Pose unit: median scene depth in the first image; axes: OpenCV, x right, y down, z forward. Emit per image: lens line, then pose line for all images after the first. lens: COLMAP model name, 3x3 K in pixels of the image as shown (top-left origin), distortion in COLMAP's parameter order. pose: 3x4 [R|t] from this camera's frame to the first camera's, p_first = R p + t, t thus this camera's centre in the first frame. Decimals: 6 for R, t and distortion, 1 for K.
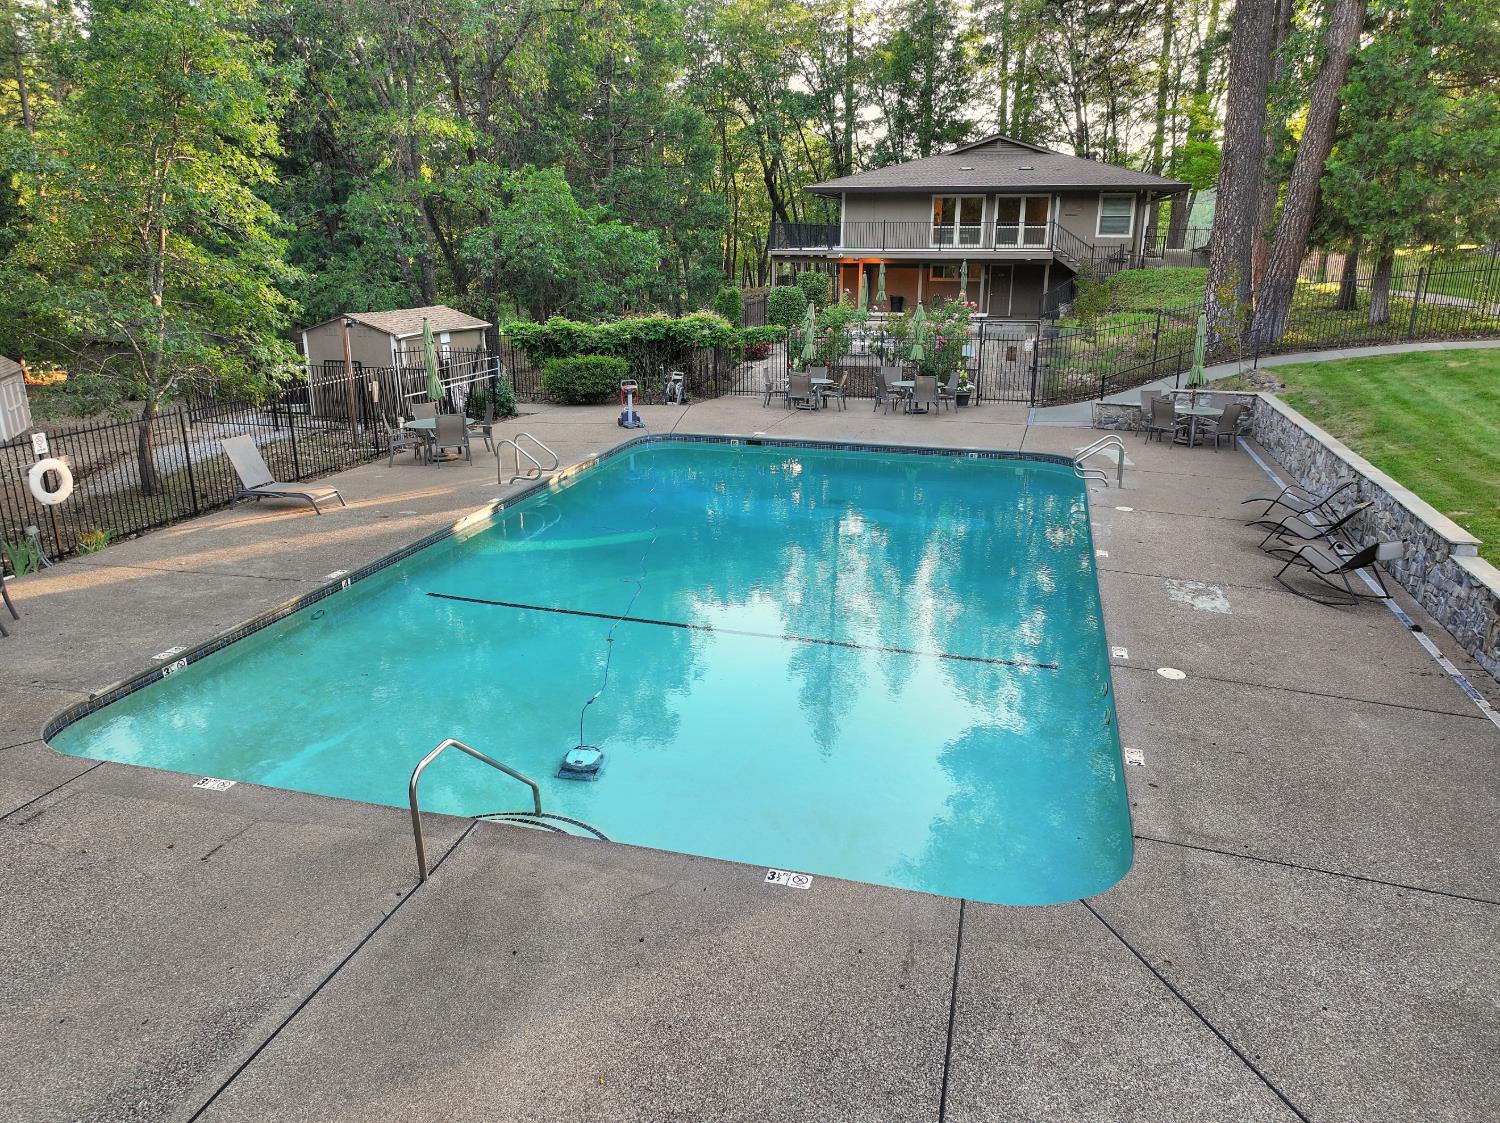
lens RADIAL K [[1054.5, 0, 750.0], [0, 1054.5, 561.5], [0, 0, 1]] dist [0.005128, 0.008555]
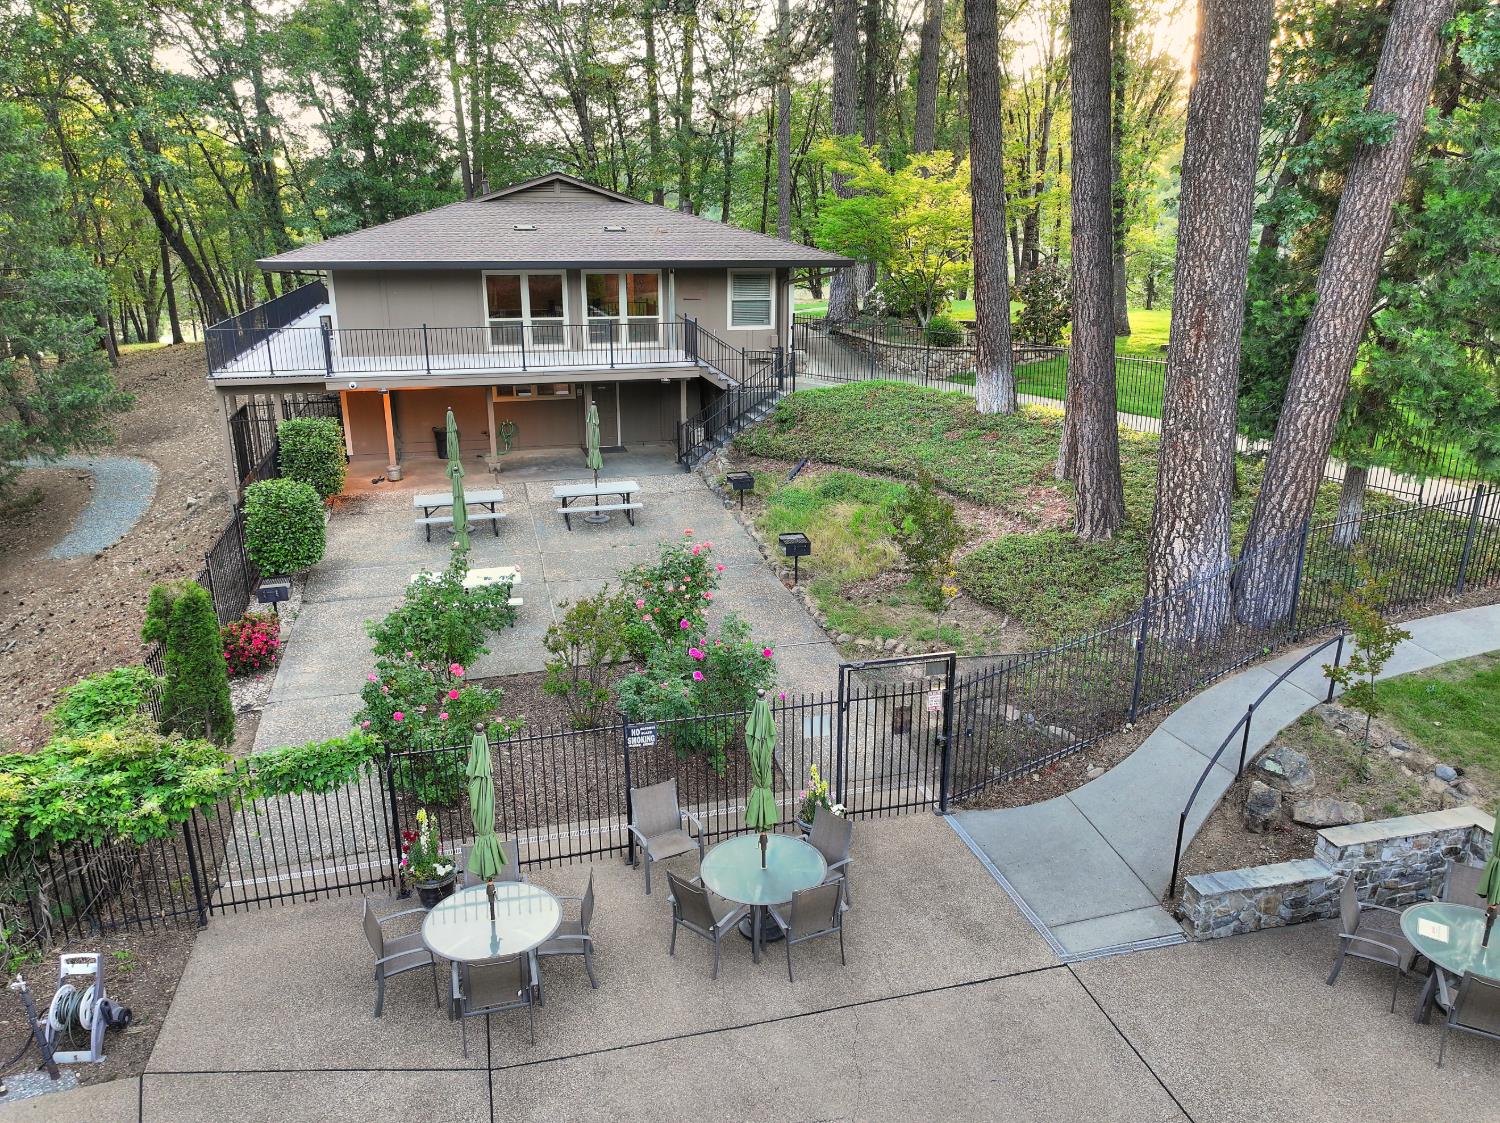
lens RADIAL K [[1054.5, 0, 750.0], [0, 1054.5, 561.5], [0, 0, 1]] dist [0.005128, 0.008555]
pose [[0.865494, -0.153253, 0.476899, -0.028809], [0.147518, 0.987809, 0.049714, -0.337644], [-0.478704, 0.027324, 0.877551, 0.690542]]
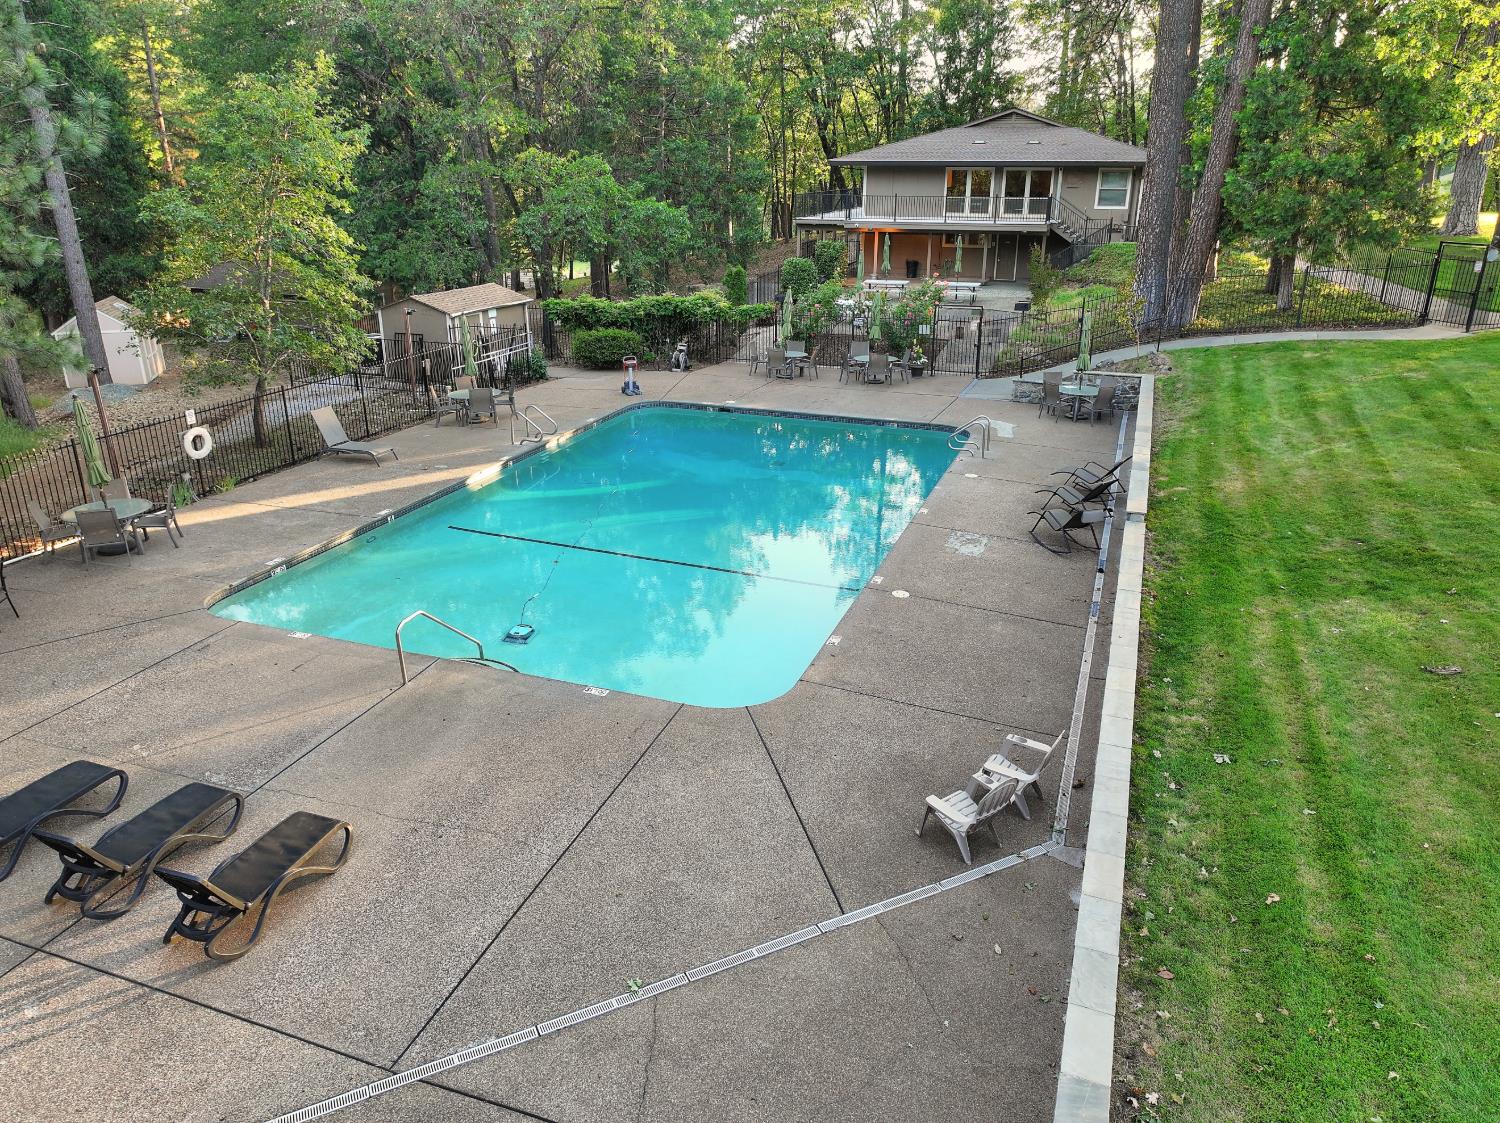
lens RADIAL K [[1054.5, 0, 750.0], [0, 1054.5, 561.5], [0, 0, 1]] dist [0.005128, 0.008555]
pose [[0.996291, 0.029924, -0.080671, 0.130929], [-0.024555, 0.997468, 0.066745, -0.016661], [0.082464, -0.064516, 0.994504, -0.235087]]
